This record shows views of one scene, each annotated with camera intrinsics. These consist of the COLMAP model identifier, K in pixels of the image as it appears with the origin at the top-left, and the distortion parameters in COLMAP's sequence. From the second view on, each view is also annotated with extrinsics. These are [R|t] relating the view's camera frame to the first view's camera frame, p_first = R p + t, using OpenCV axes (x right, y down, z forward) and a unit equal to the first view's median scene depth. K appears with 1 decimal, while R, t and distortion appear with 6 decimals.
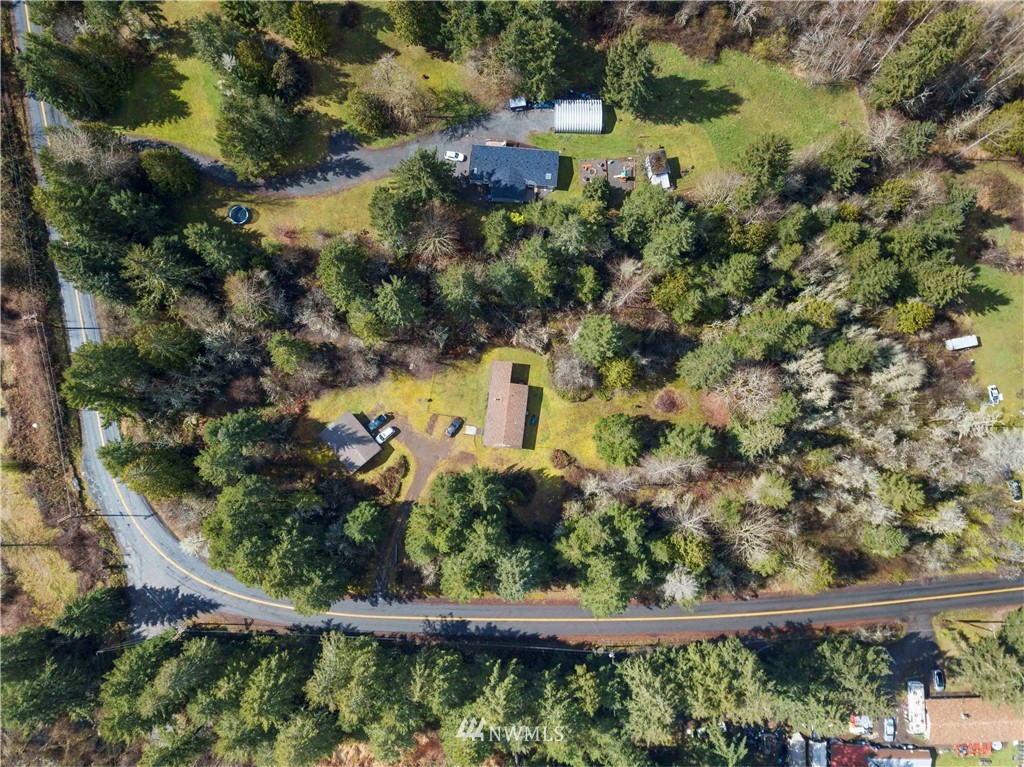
lens RADIAL K [[783.9, 0, 510.3], [0, 783.9, 384.8], [0, 0, 1]] dist [-0.006795, 0.007320]
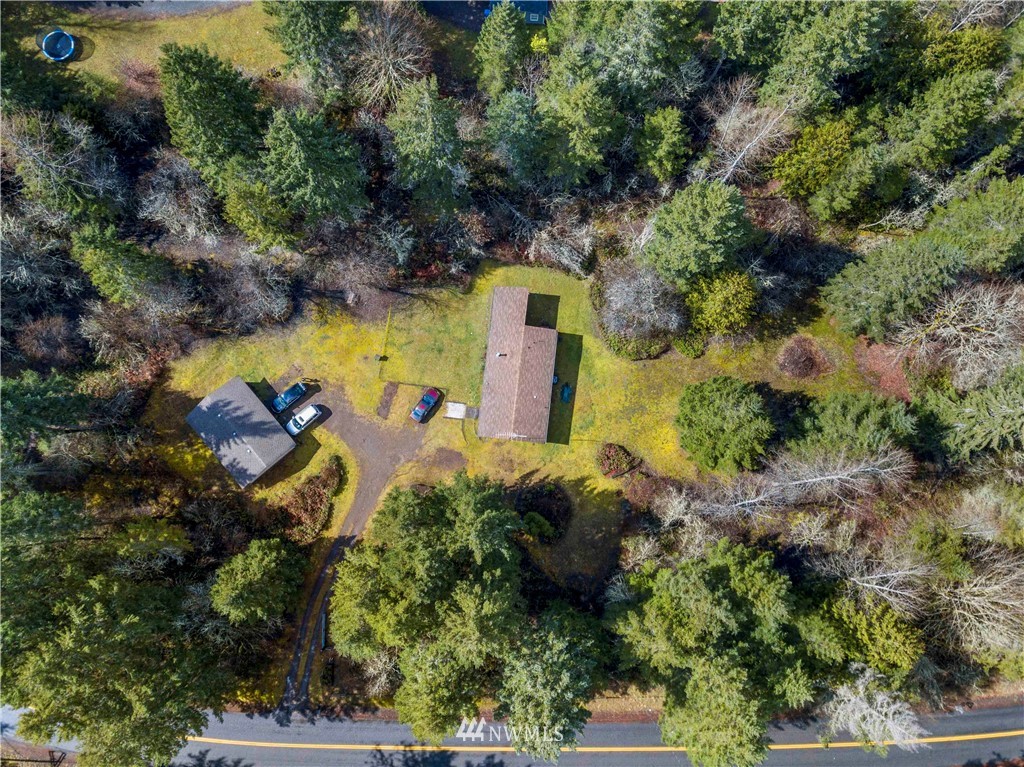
lens RADIAL K [[783.9, 0, 513.2], [0, 783.9, 385.3], [0, 0, 1]] dist [-0.006795, 0.007320]
pose [[0.999962, -0.006348, -0.005906, -0.005625], [0.006300, 0.999947, -0.008097, 0.045438], [0.005957, 0.008060, 0.999950, 0.441400]]
